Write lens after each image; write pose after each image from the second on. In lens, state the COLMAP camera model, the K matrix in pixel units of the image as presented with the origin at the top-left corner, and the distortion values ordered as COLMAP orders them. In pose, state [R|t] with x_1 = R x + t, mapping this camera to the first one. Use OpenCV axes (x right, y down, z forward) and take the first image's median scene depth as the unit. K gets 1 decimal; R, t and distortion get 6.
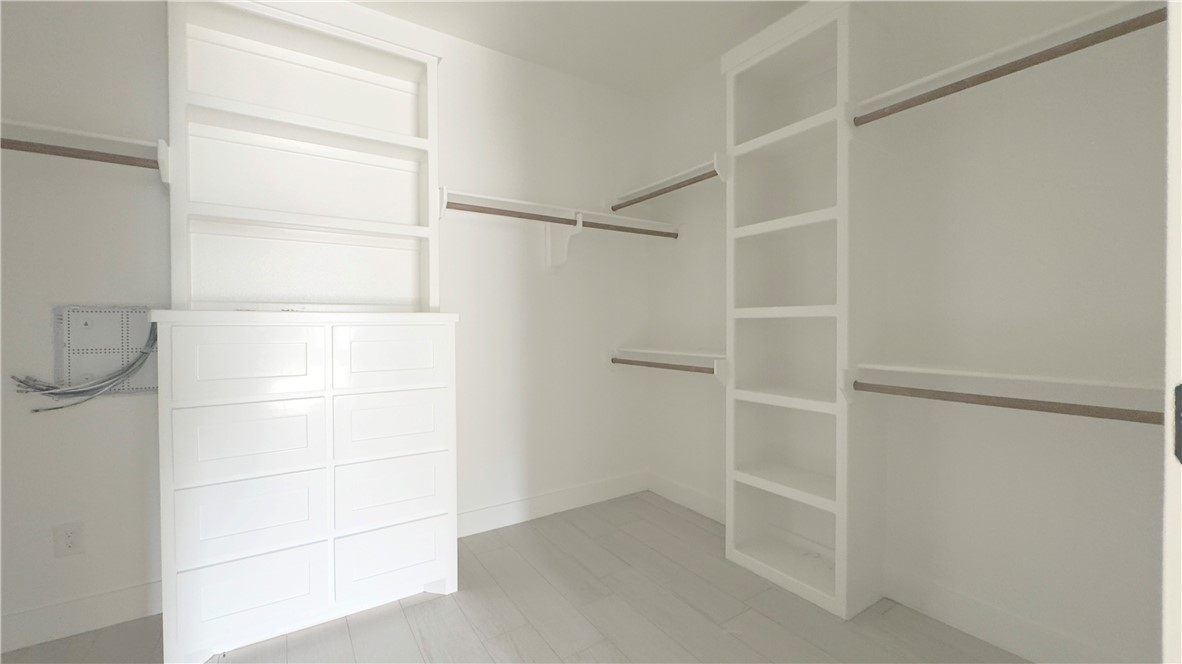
lens RADIAL K [[478.7, 0, 589.6], [0, 478.7, 339.0], [0, 0, 1]] dist [0.002521, 0.000010]
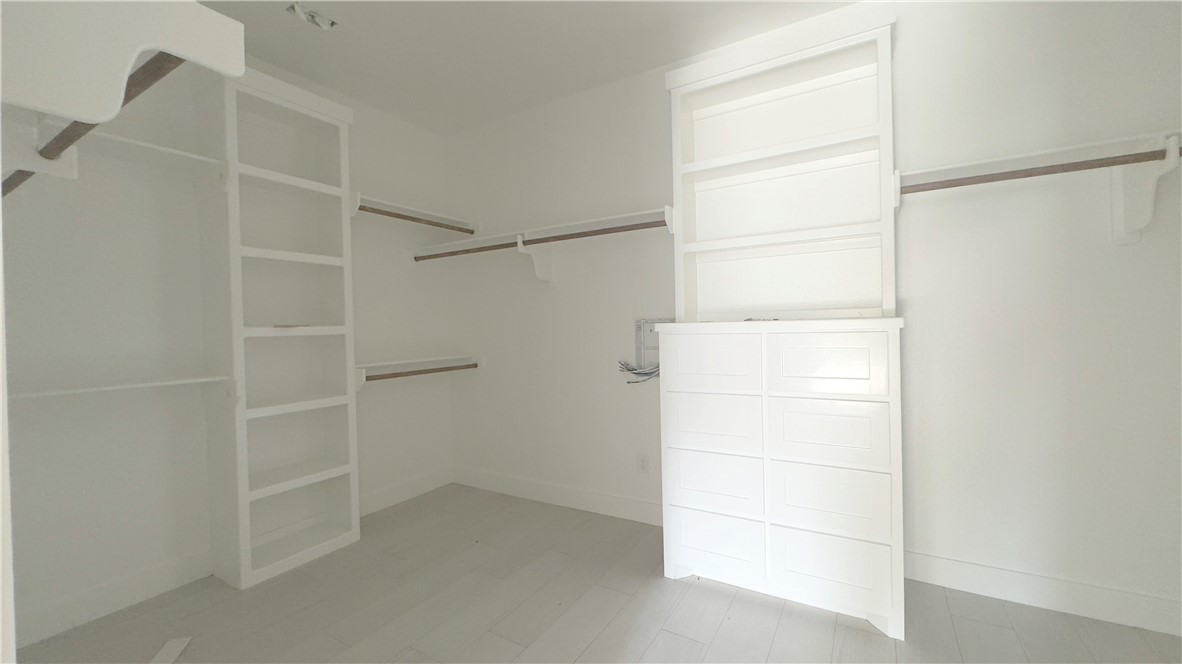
lens RADIAL K [[476.8, 0, 591.0], [0, 476.8, 332.0], [0, 0, 1]] dist [-0.000197, -0.000059]
pose [[0.438819, -0.005806, -0.898557, 0.285375], [-0.011344, 0.999864, -0.012001, -0.006094], [0.898504, 0.015460, 0.438693, 0.140637]]
